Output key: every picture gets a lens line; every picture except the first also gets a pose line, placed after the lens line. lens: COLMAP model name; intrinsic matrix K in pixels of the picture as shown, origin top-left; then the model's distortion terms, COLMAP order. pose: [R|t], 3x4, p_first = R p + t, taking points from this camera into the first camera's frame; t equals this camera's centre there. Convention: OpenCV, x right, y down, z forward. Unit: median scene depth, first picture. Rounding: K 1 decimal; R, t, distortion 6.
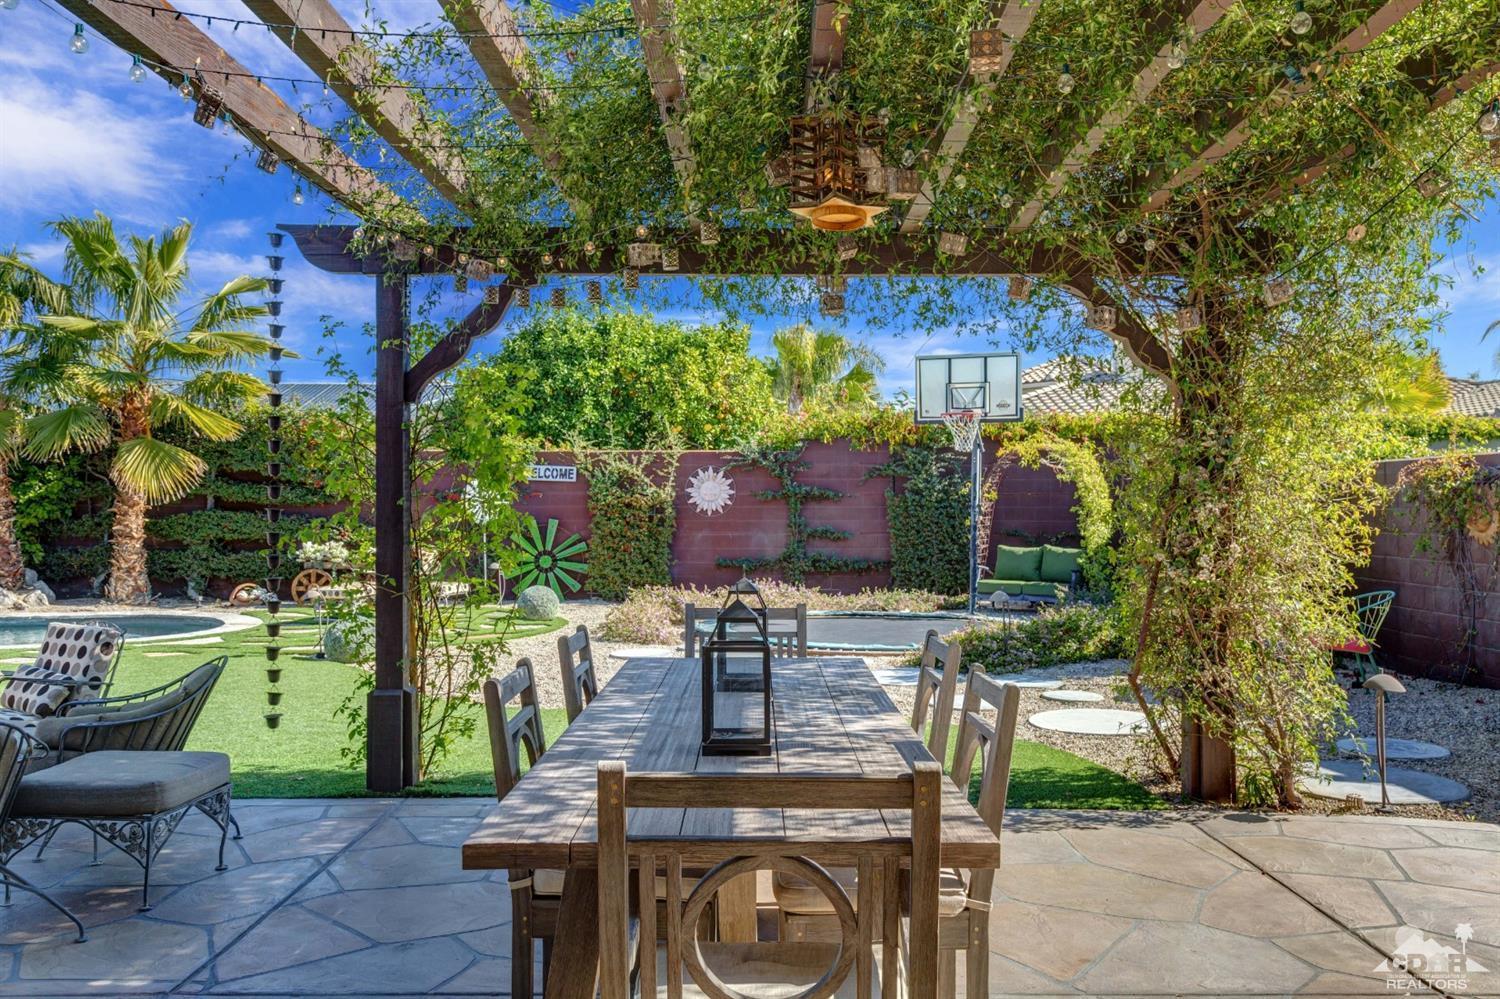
lens RADIAL K [[1225.6, 0, 782.3], [0, 1225.6, 514.2], [0, 0, 1]] dist [0.009830, -0.009525]
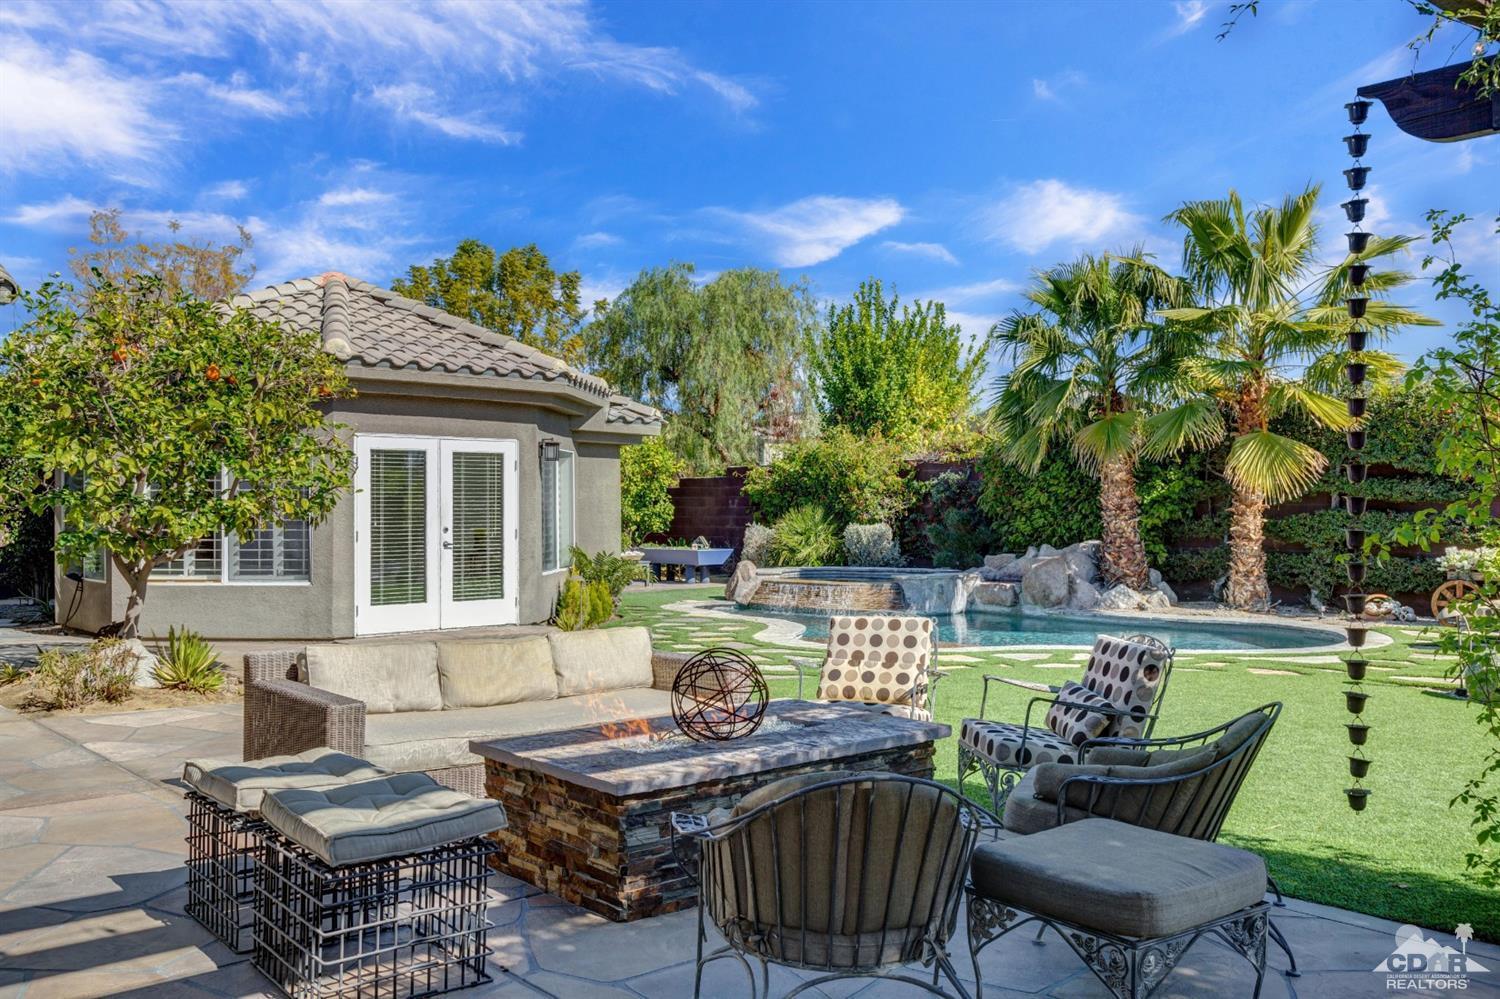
lens RADIAL K [[1282.1, 0, 757.7], [0, 1282.1, 508.5], [0, 0, 1]] dist [0.057416, -0.059746]
pose [[0.645185, -0.006221, -0.764001, -0.022424], [0.001164, 0.999974, -0.007160, 0.002364], [0.764025, 0.003730, 0.645176, 0.083912]]
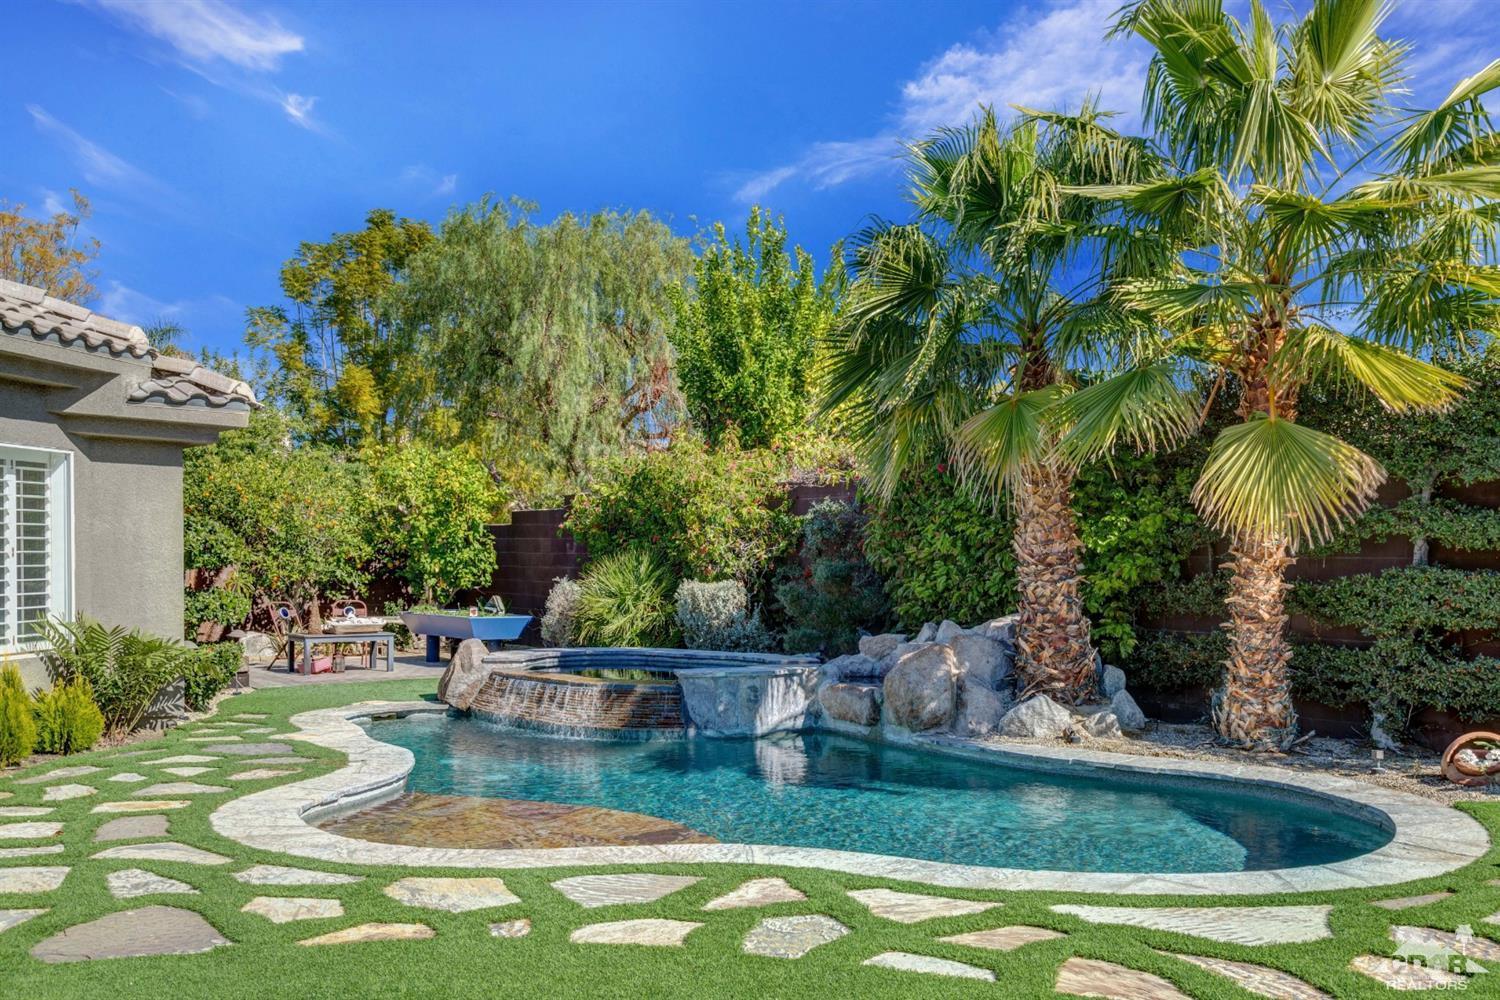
lens RADIAL K [[1461.7, 0, 756.1], [0, 1461.7, 595.8], [0, 0, 1]] dist [0.007543, 0.014935]
pose [[0.589579, 0.022358, -0.807401, -0.163454], [-0.010712, 0.999745, 0.019863, -0.000799], [0.807640, -0.003062, 0.589668, 0.478325]]
